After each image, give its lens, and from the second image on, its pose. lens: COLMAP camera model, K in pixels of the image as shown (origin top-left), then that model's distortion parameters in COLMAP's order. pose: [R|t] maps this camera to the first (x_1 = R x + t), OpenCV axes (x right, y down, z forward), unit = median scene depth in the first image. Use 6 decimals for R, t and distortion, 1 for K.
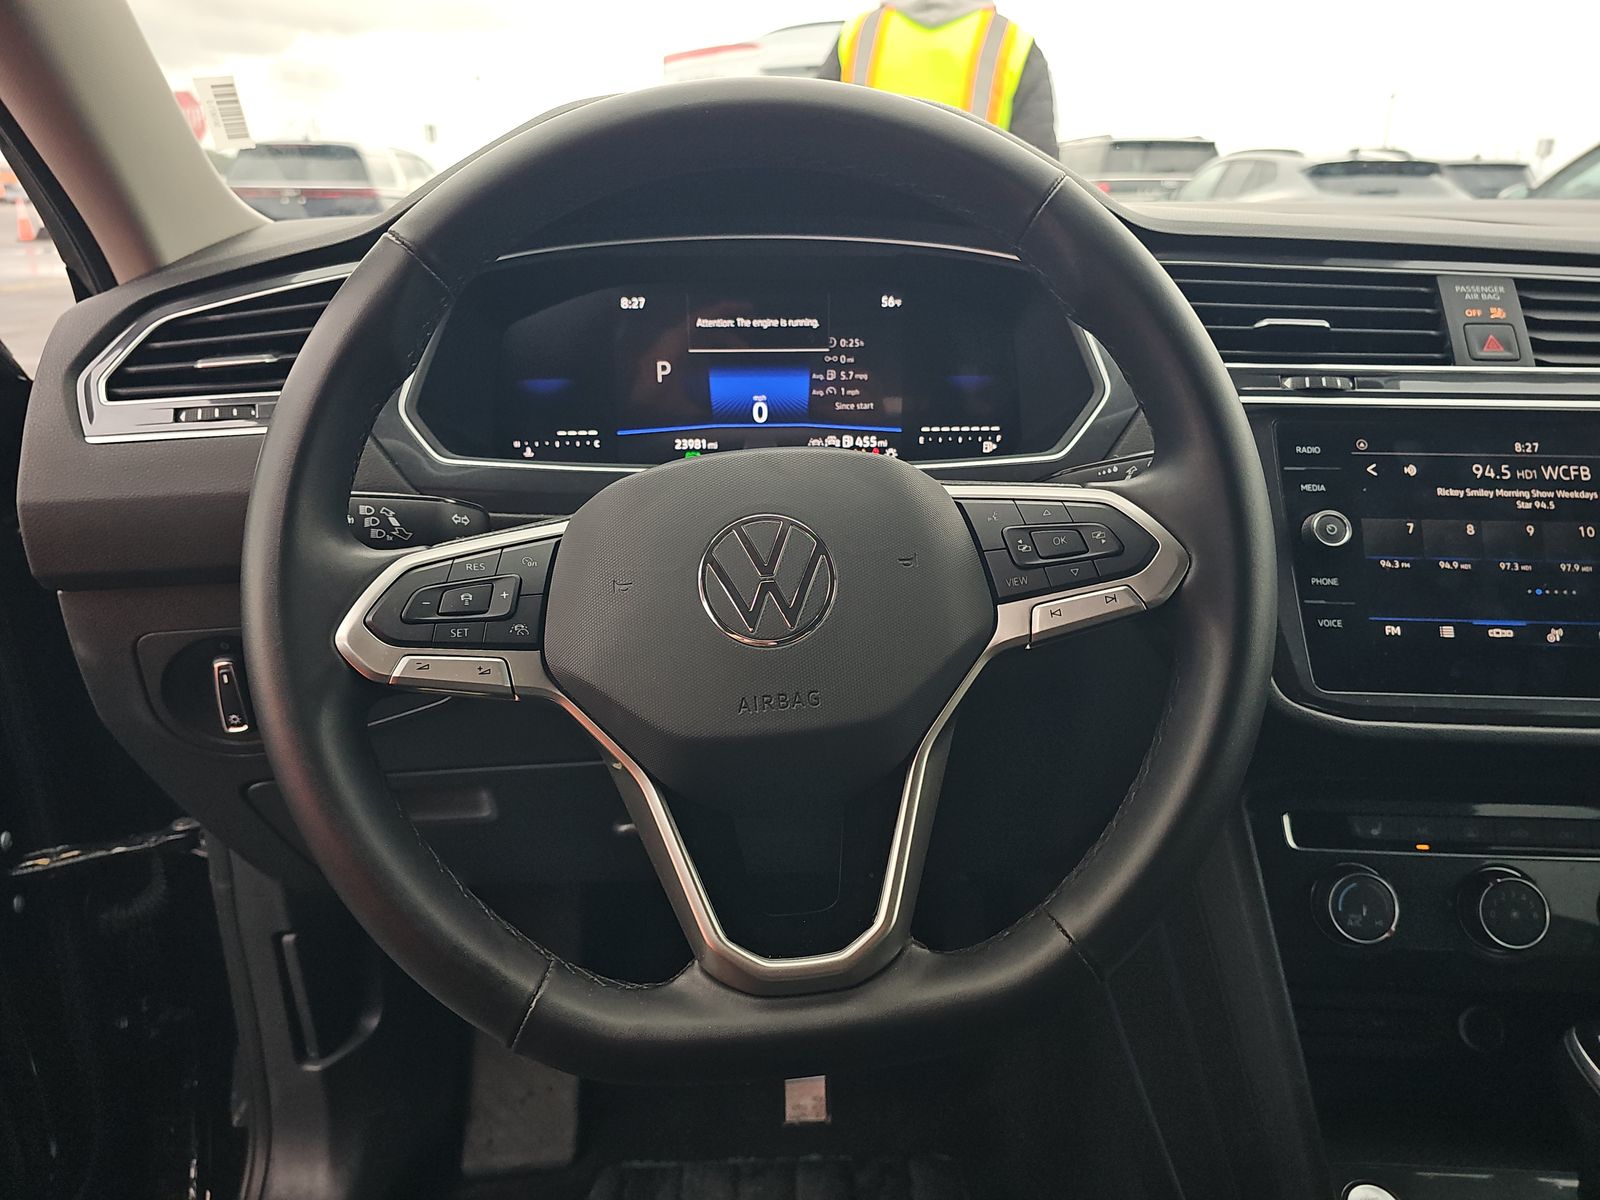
lens RADIAL K [[1055.5, 0, 785.6], [0, 1055.5, 599.9], [0, 0, 1]] dist [0.010470, -0.017095]
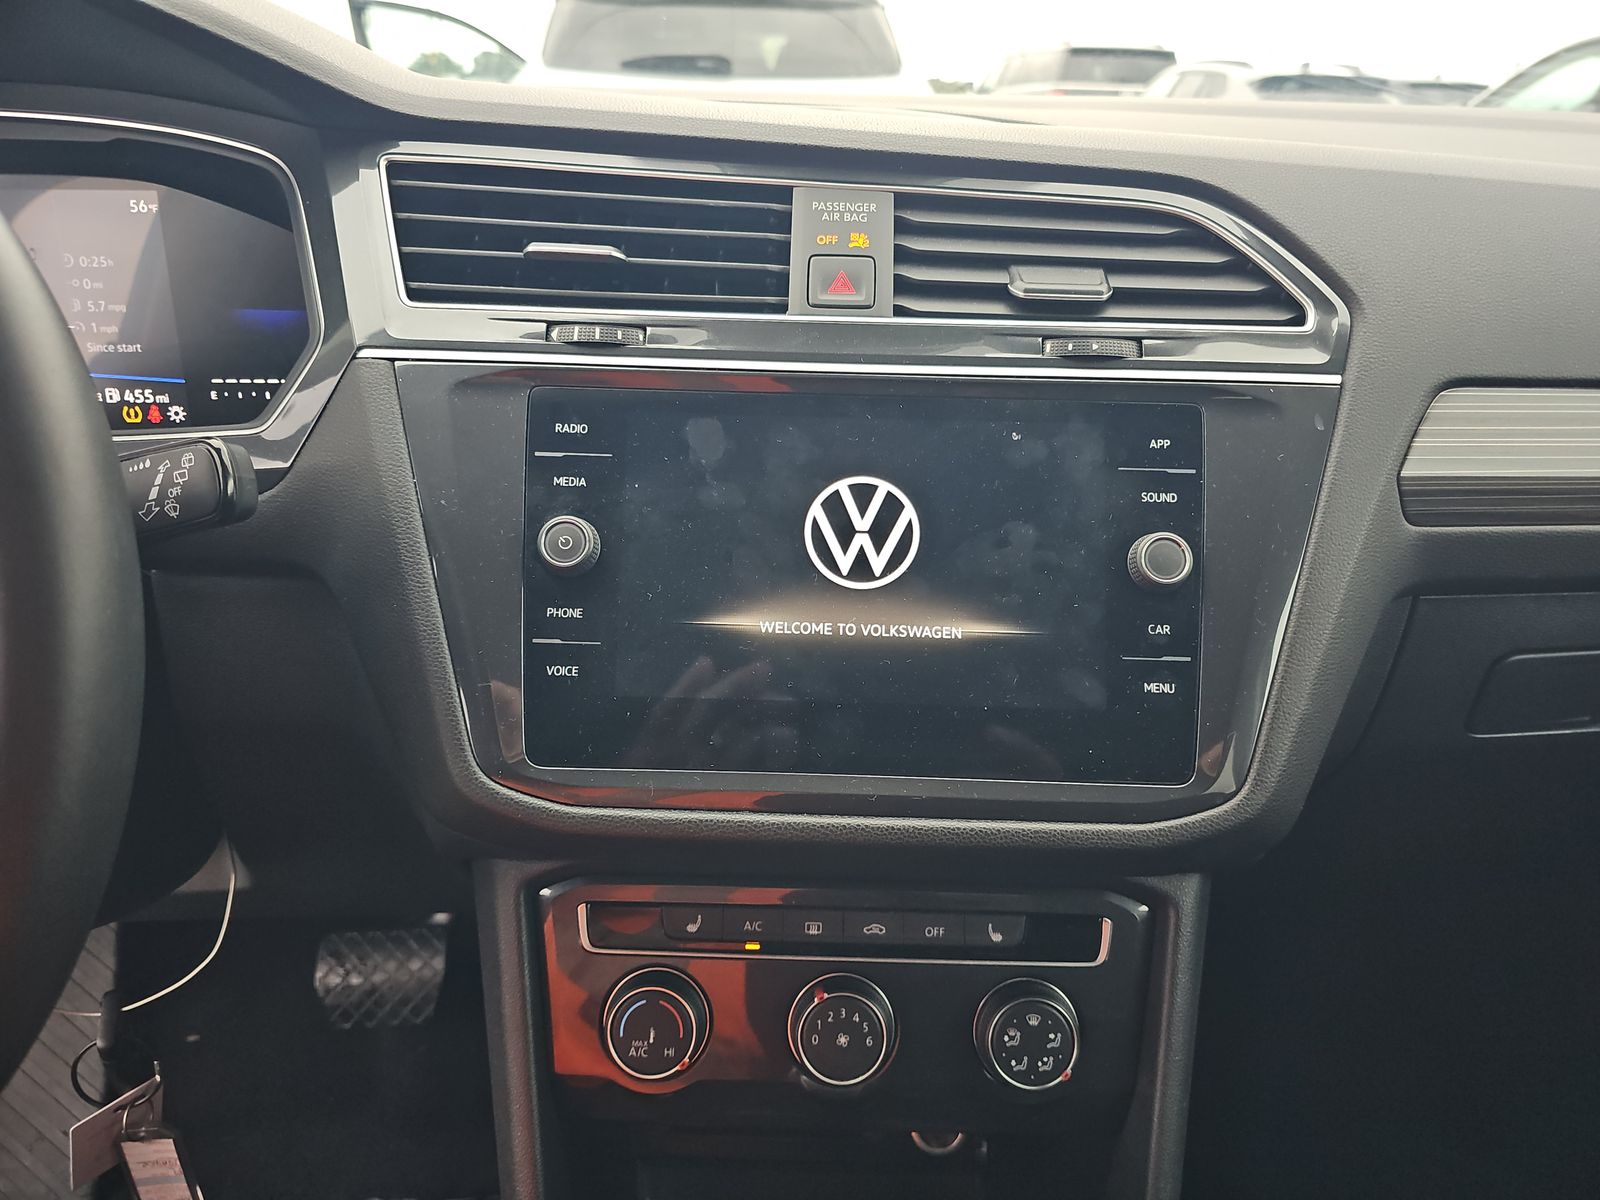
lens RADIAL K [[1055.5, 0, 800.9], [0, 1055.5, 603.3], [0, 0, 1]] dist [0.010470, -0.017095]
pose [[0.998427, 0.002649, 0.056002, 0.511822], [-0.007201, 0.996668, 0.081241, -0.068314], [-0.055600, -0.081517, 0.995120, 0.215852]]
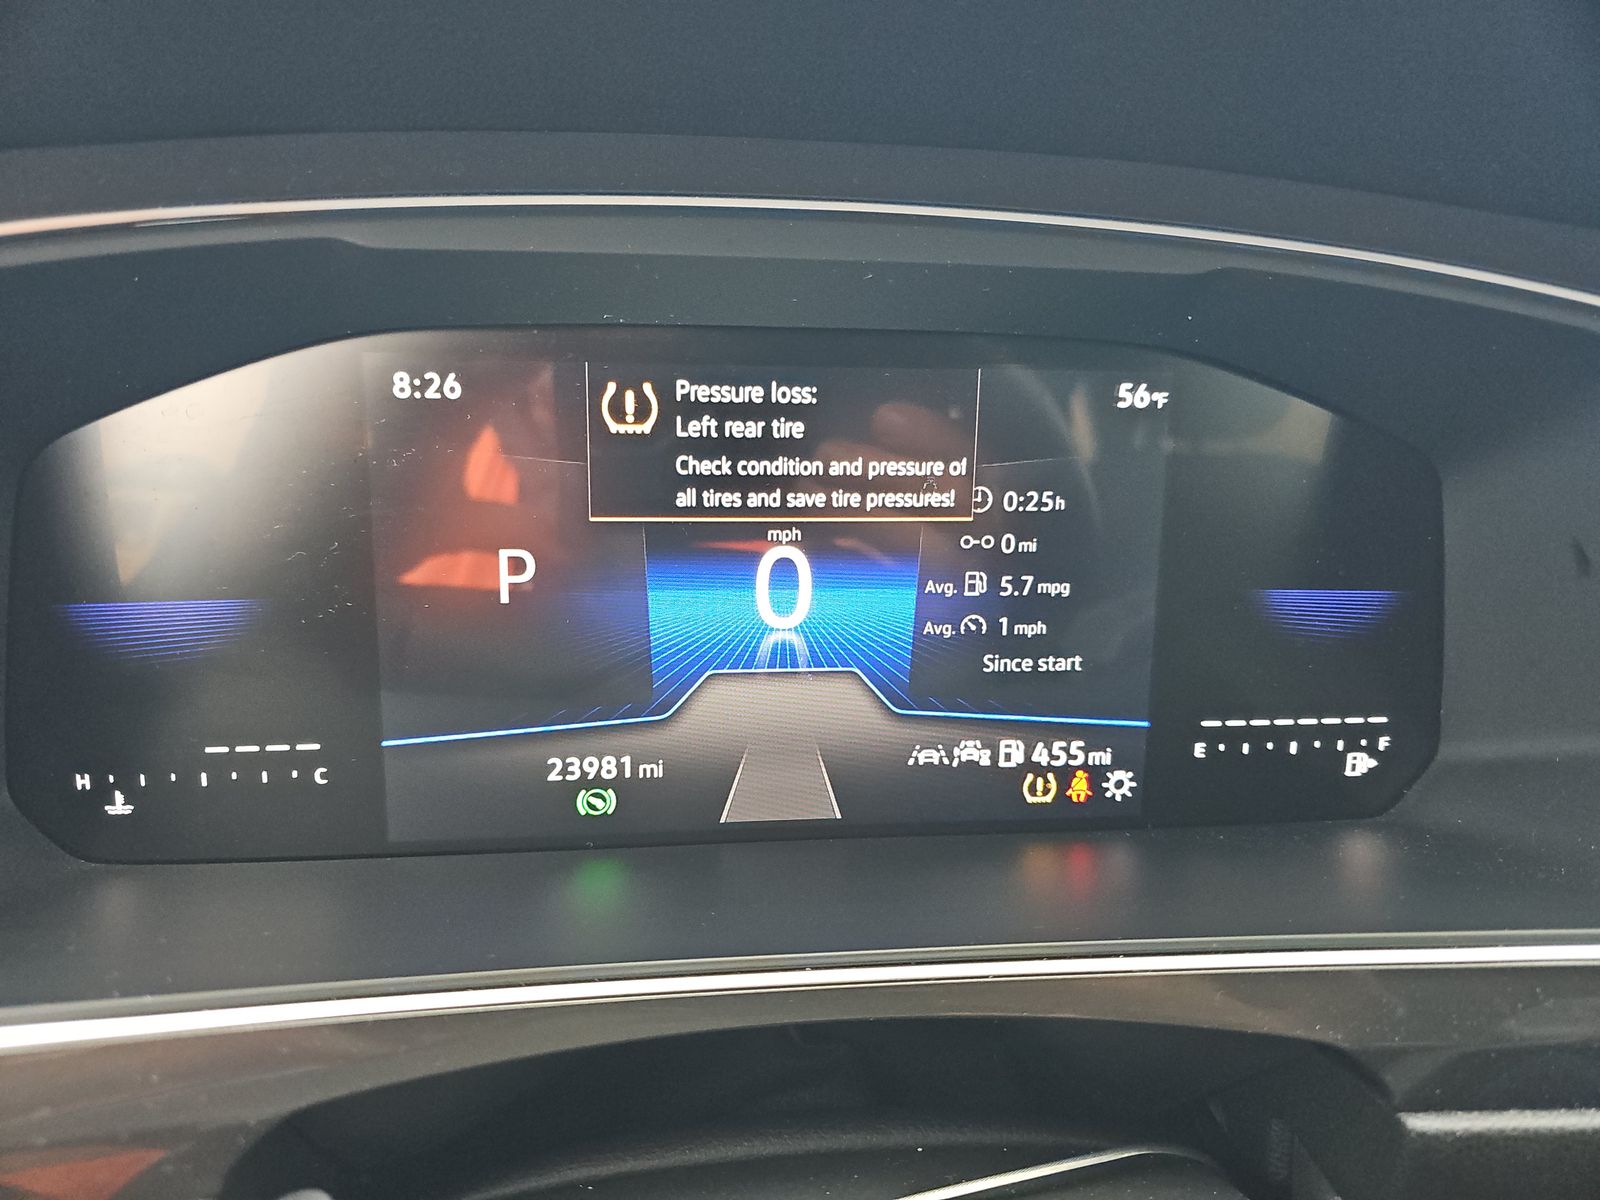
lens RADIAL K [[1055.5, 0, 798.0], [0, 1055.5, 593.9], [0, 0, 1]] dist [0.010470, -0.017095]
pose [[0.996885, 0.010062, 0.078219, -0.048553], [-0.007537, 0.999443, -0.032517, -0.197020], [-0.078503, 0.031826, 0.996406, 0.632908]]
